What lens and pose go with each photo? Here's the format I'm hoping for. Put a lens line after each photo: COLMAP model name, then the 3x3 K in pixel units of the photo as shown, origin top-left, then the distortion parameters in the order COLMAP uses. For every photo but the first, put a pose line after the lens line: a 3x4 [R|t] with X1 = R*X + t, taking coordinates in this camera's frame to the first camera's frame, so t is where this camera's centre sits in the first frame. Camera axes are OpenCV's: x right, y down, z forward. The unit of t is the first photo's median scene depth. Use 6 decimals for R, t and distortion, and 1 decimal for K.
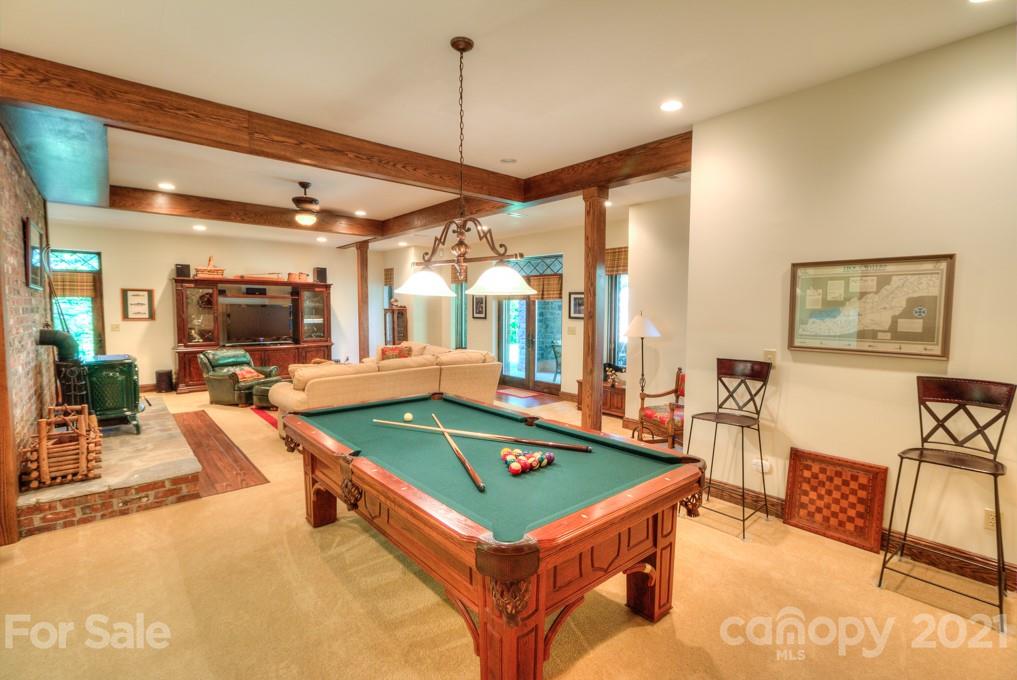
lens RADIAL K [[466.0, 0, 508.5], [0, 466.0, 340.0], [0, 0, 1]] dist [-0.000270, -0.000003]
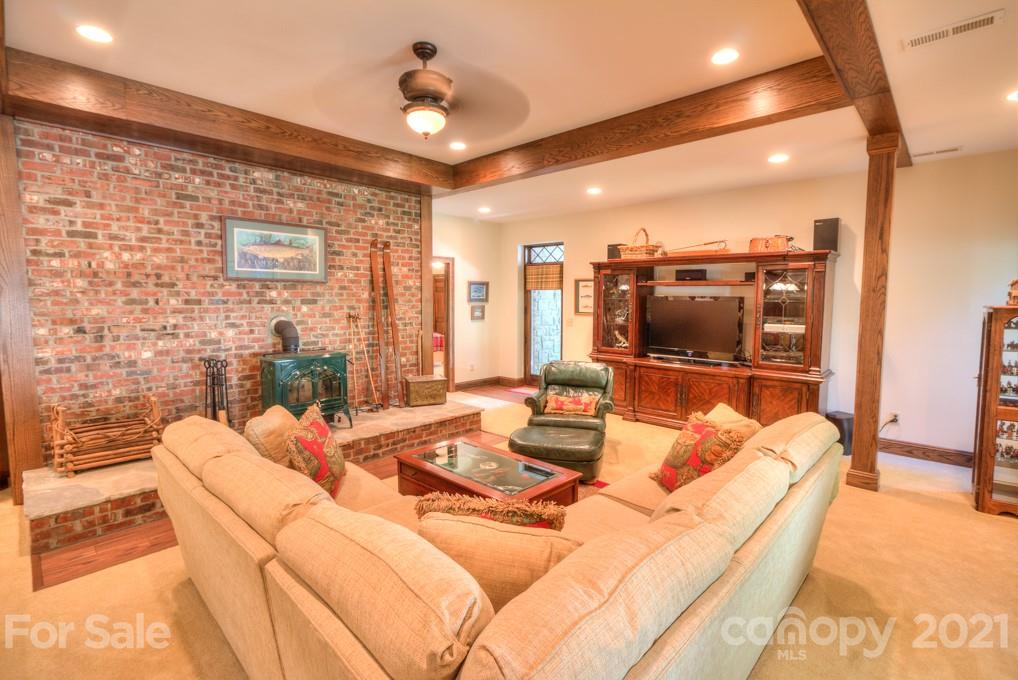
lens RADIAL K [[466.4, 0, 509.0], [0, 466.4, 340.0], [0, 0, 1]] dist [-0.000270, -0.000003]
pose [[0.103771, 0.085773, -0.990896, 0.055021], [-0.076008, 0.994045, 0.078086, -0.051088], [0.991693, 0.067213, 0.109672, 0.739848]]
